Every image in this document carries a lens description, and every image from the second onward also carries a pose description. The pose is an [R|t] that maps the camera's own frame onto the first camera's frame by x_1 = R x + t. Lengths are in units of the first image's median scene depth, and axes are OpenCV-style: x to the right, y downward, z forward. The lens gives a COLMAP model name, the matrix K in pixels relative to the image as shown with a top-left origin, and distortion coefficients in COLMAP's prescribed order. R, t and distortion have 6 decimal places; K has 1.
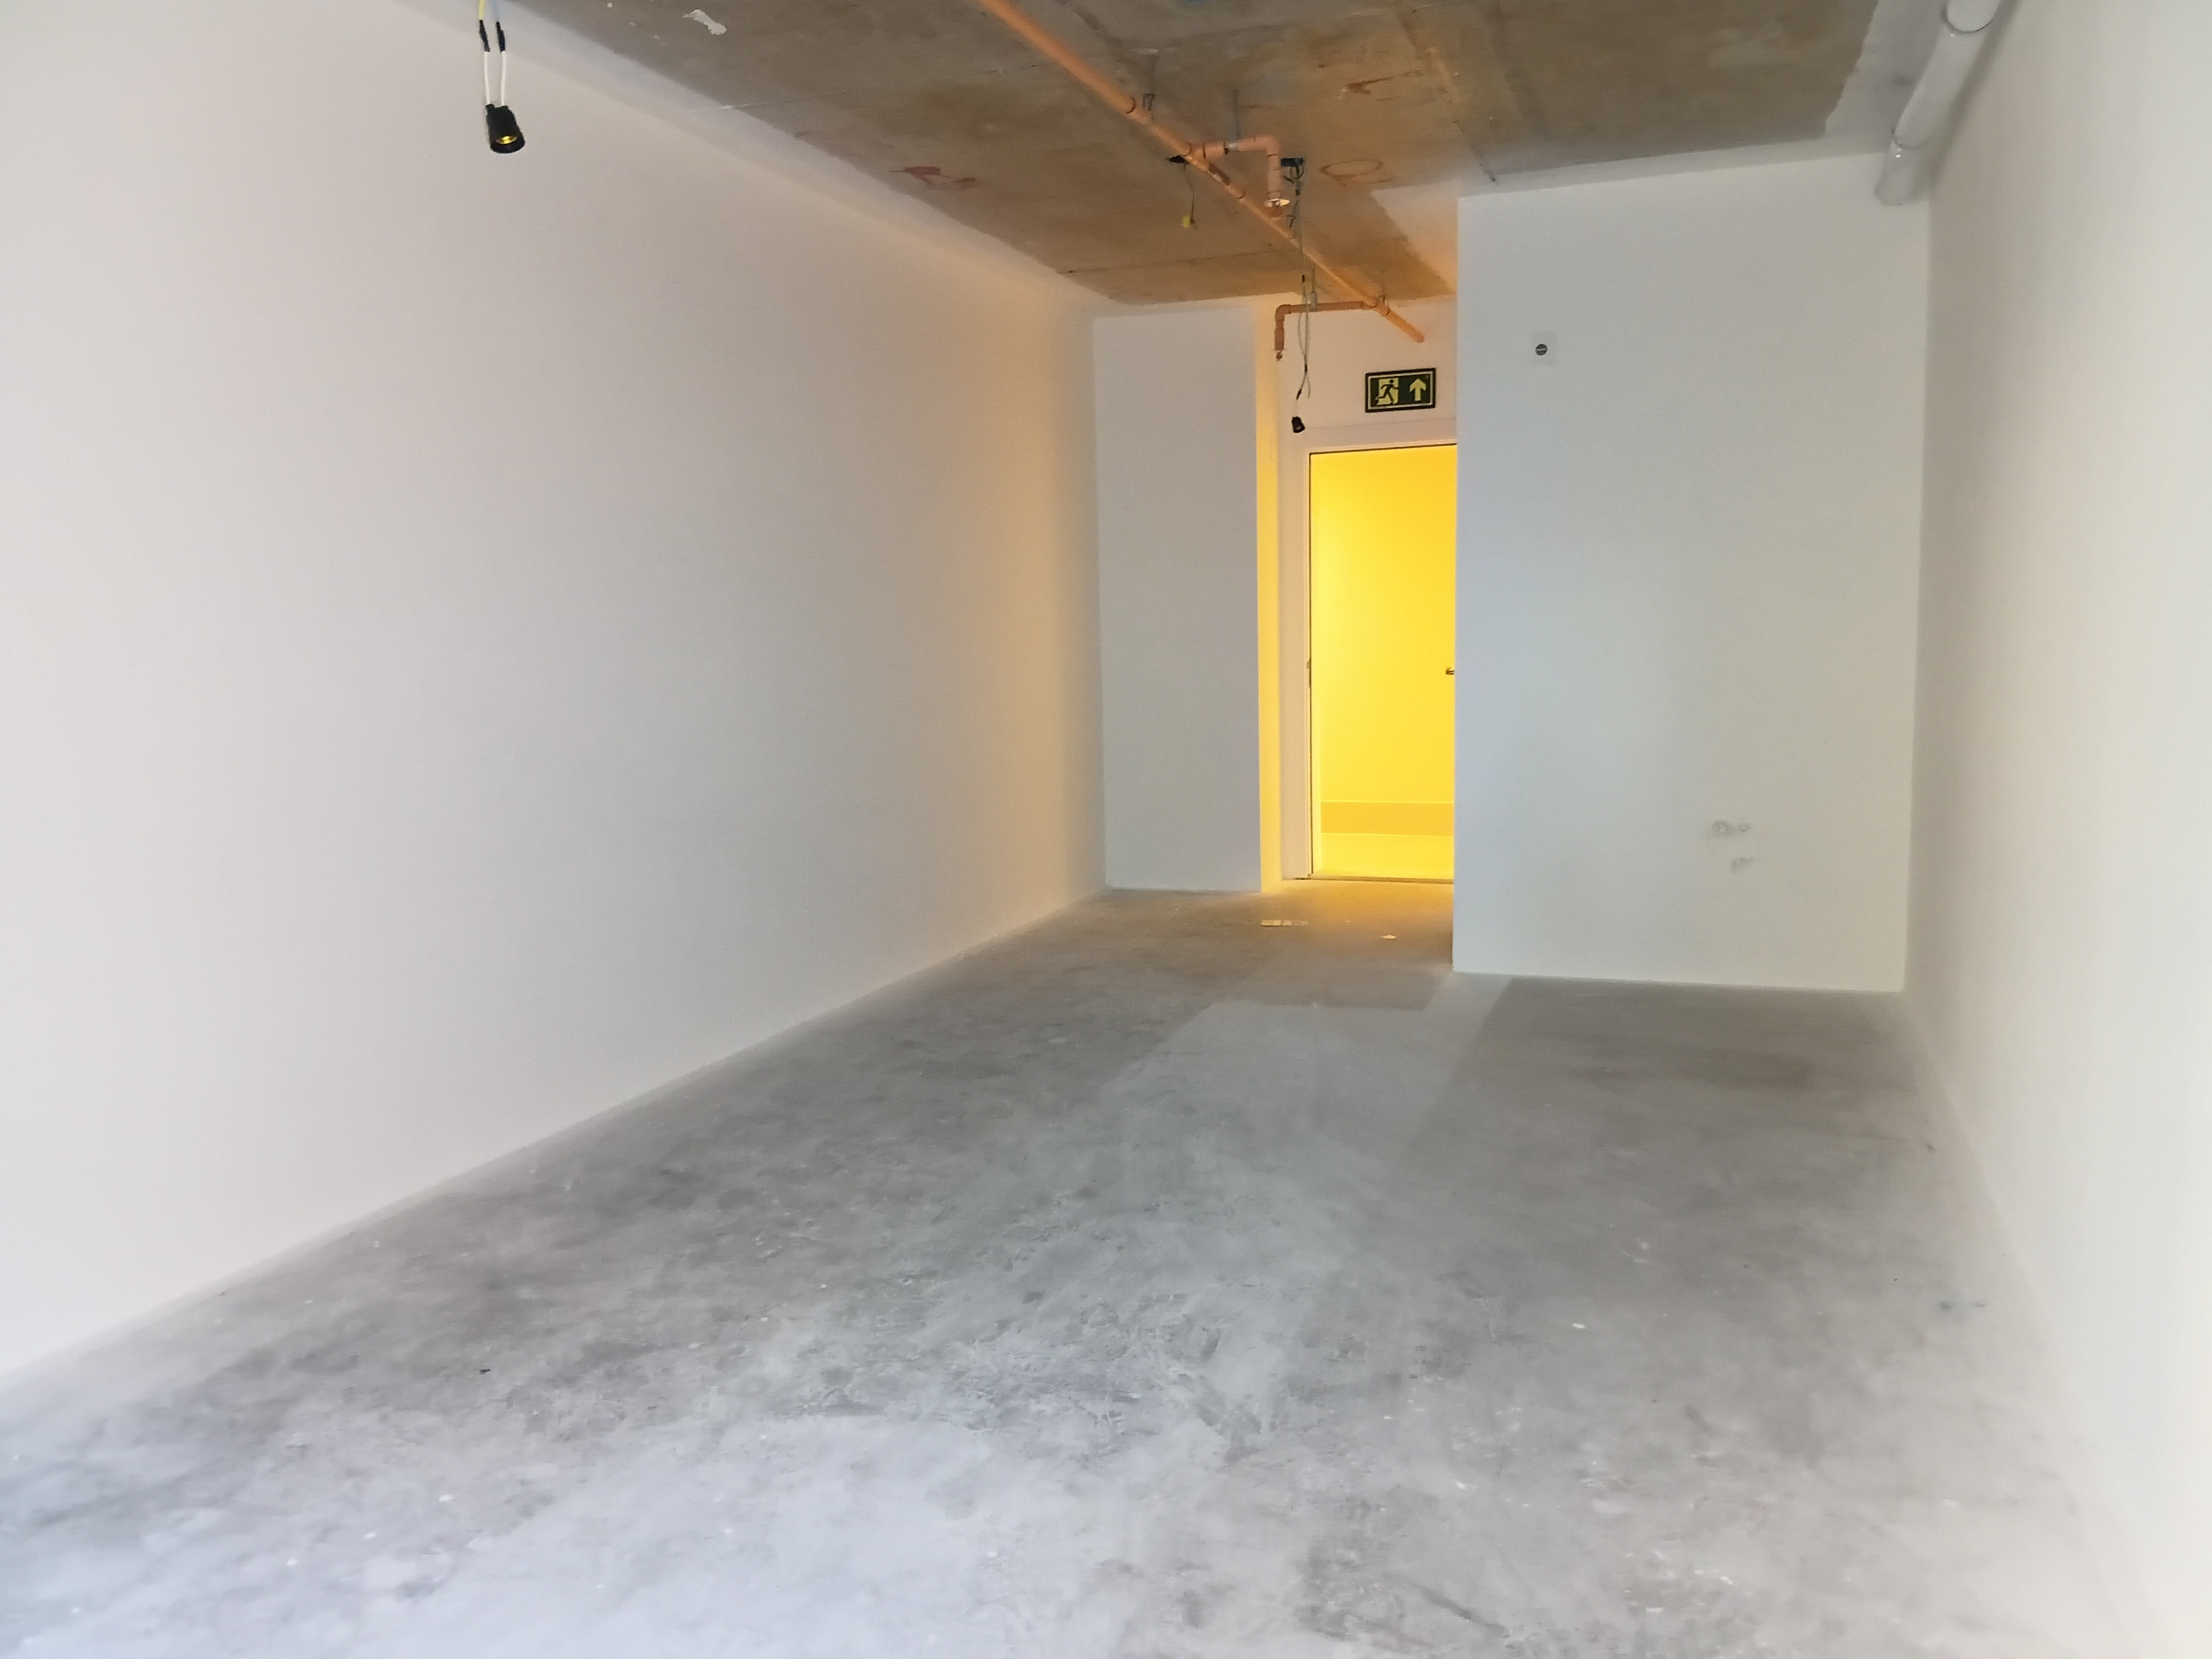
lens RADIAL K [[1708.0, 0, 1106.0], [0, 1708.0, 829.5], [0, 0, 1]] dist [0.071450, -0.155136]
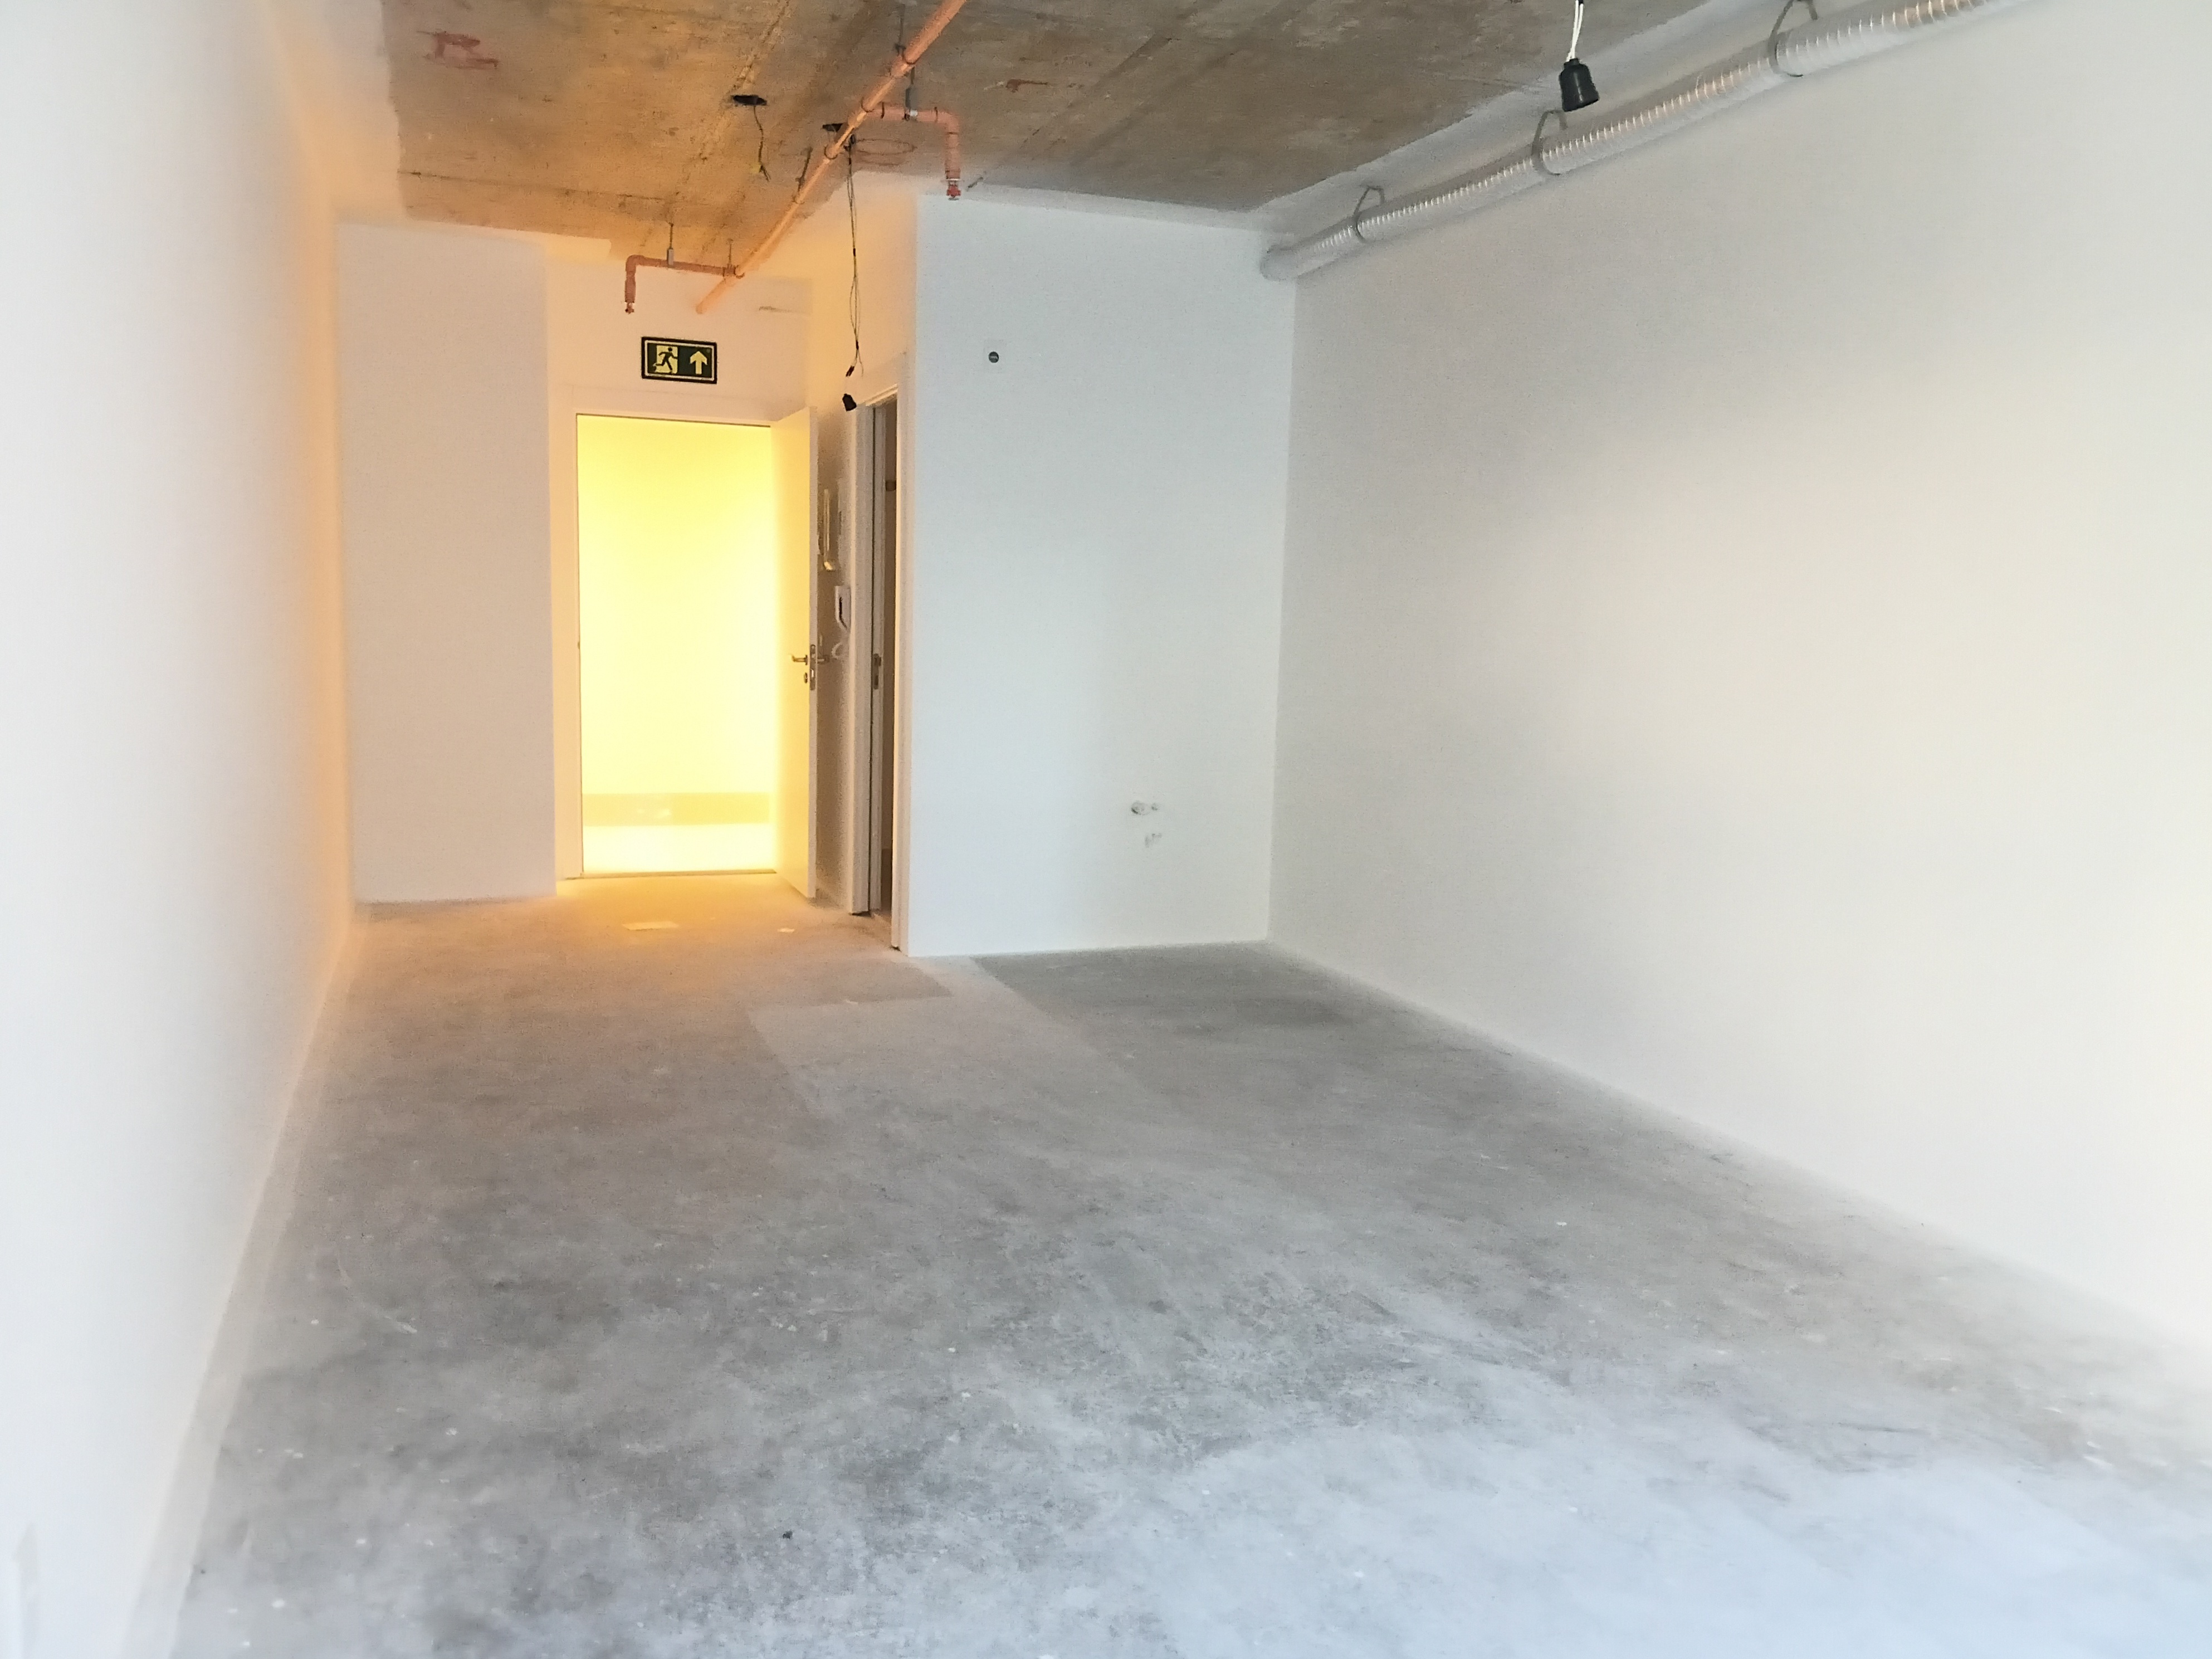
lens RADIAL K [[1733.4, 0, 1106.0], [0, 1733.4, 829.5], [0, 0, 1]] dist [0.082277, -0.181605]
pose [[0.756926, -0.039282, 0.652319, -0.689933], [0.033195, 0.999214, 0.021654, -0.020506], [-0.652657, 0.005264, 0.757635, 0.264698]]
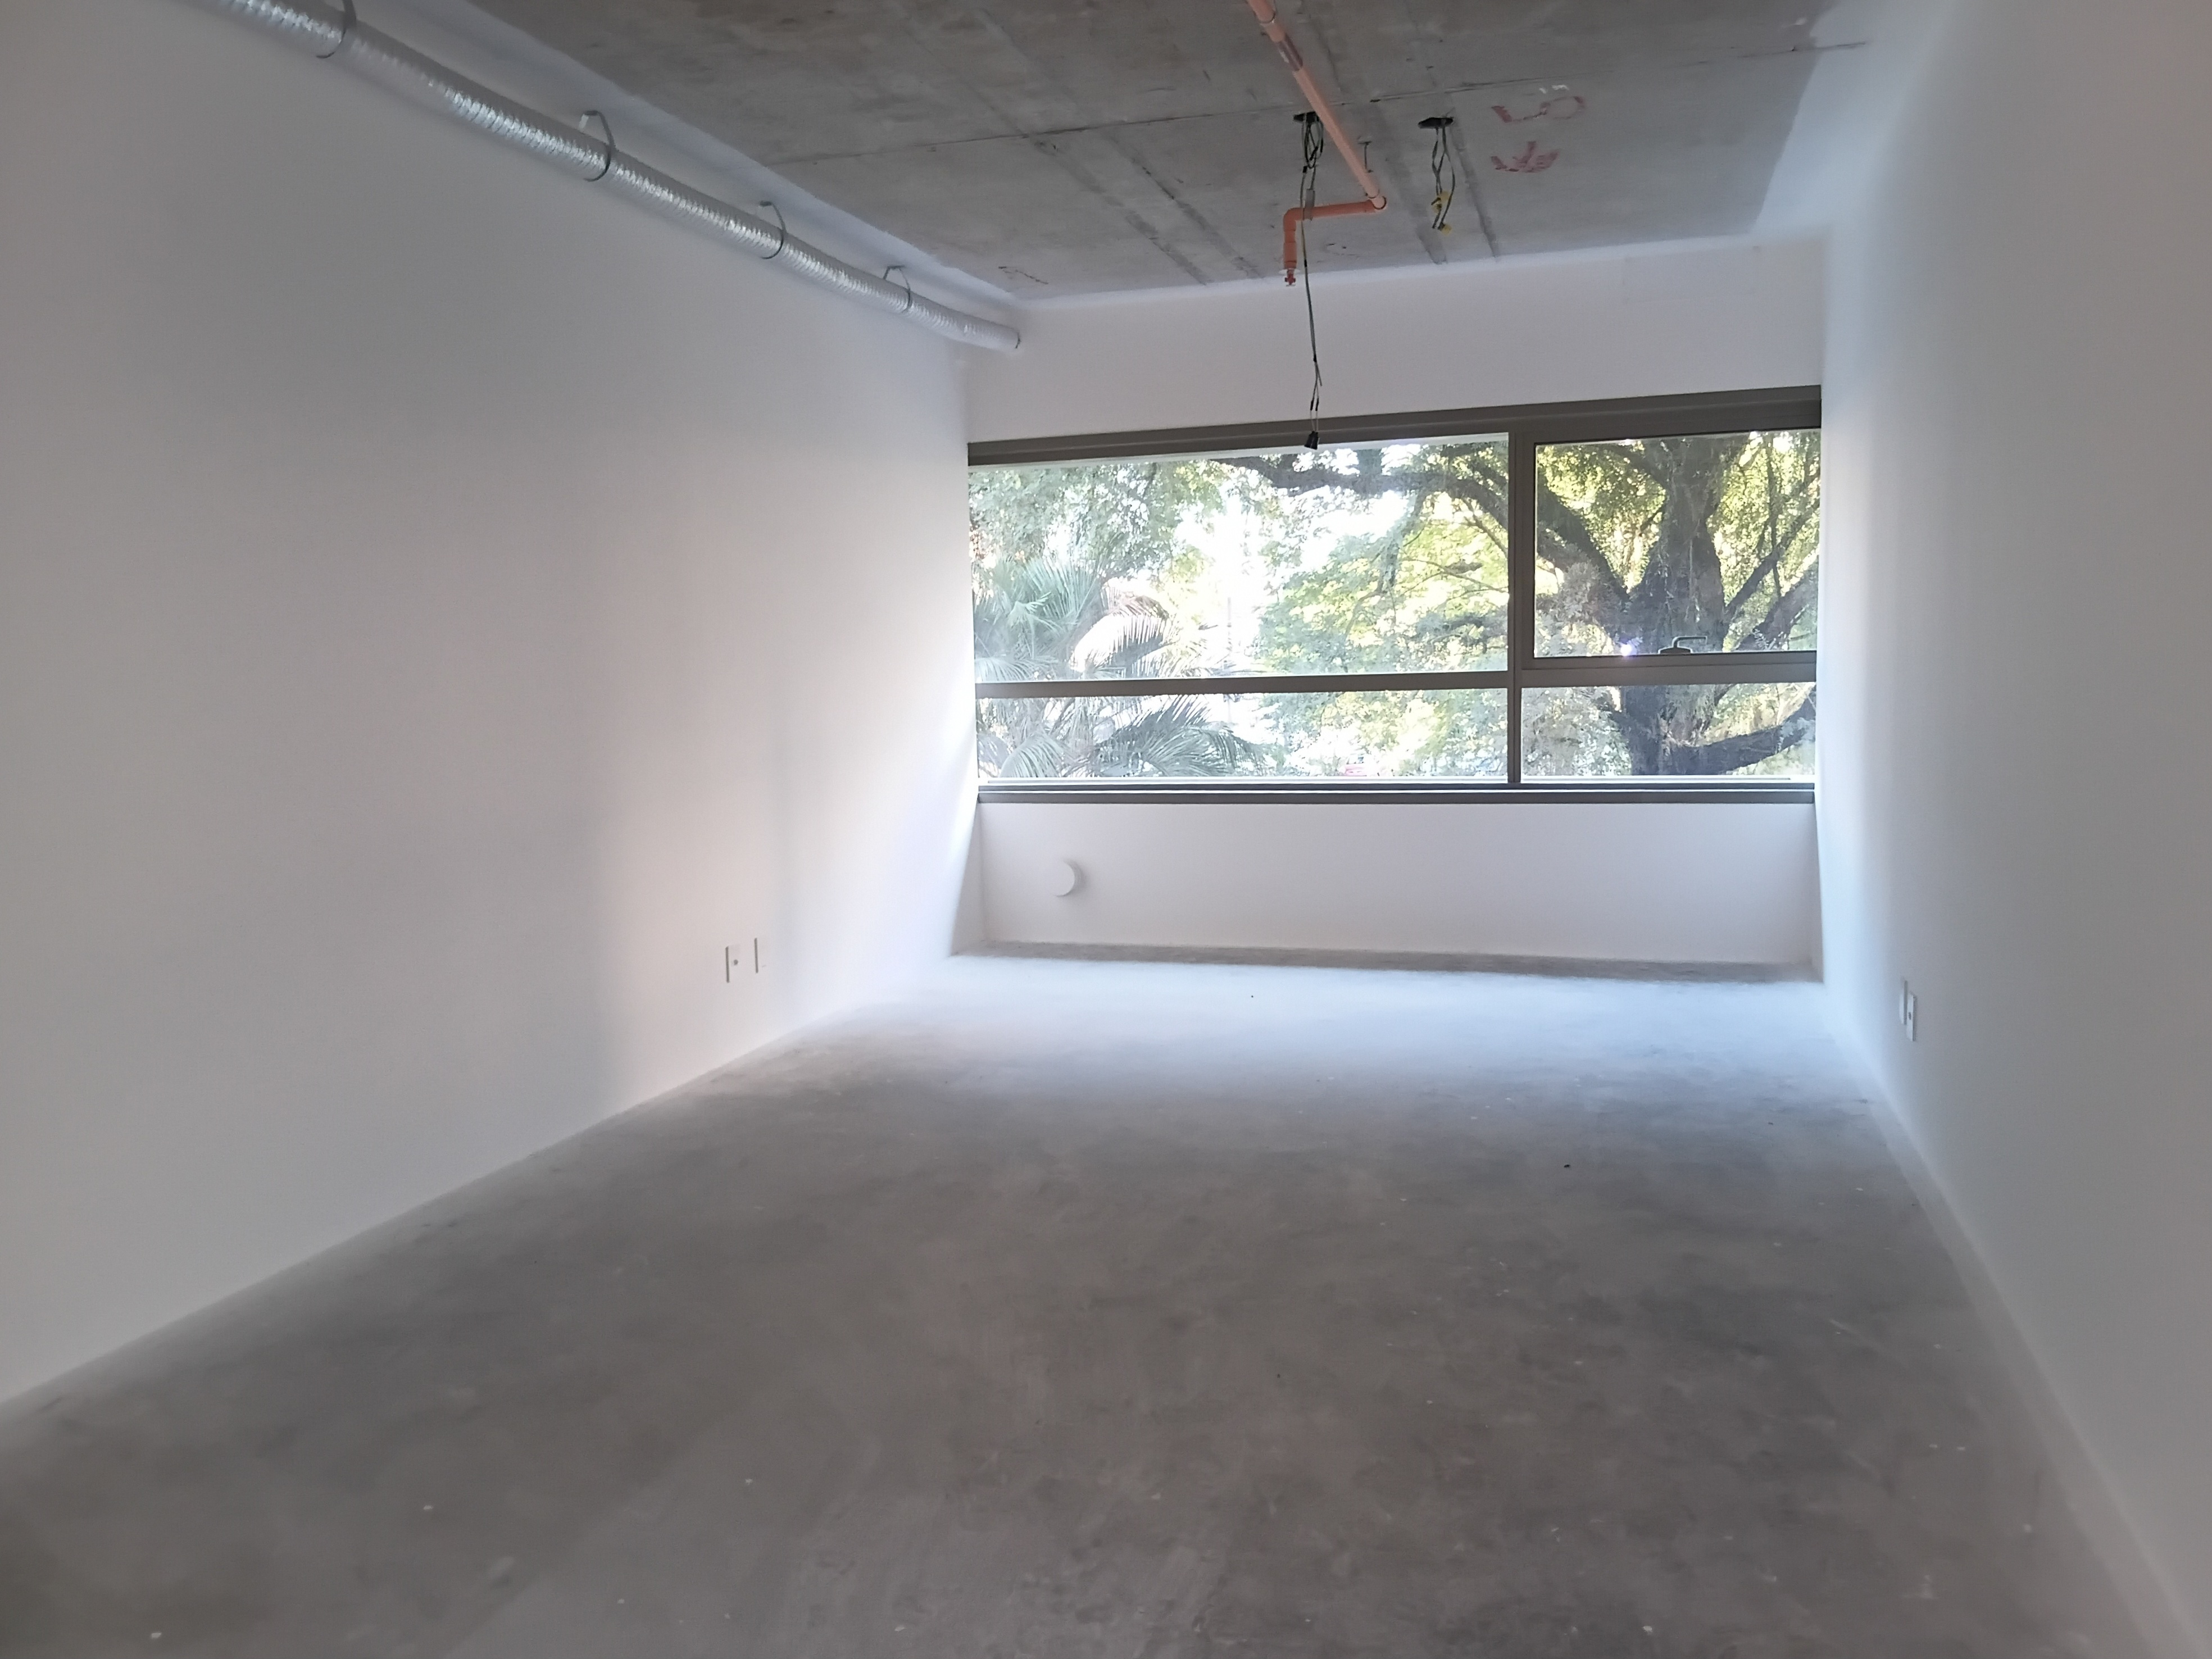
lens RADIAL K [[1708.0, 0, 1106.0], [0, 1708.0, 829.5], [0, 0, 1]] dist [0.071450, -0.155136]
pose [[-0.996656, 0.053179, -0.062038, 0.072963], [0.038103, 0.974102, 0.222874, -0.246287], [0.072284, 0.219765, -0.972871, 2.045170]]
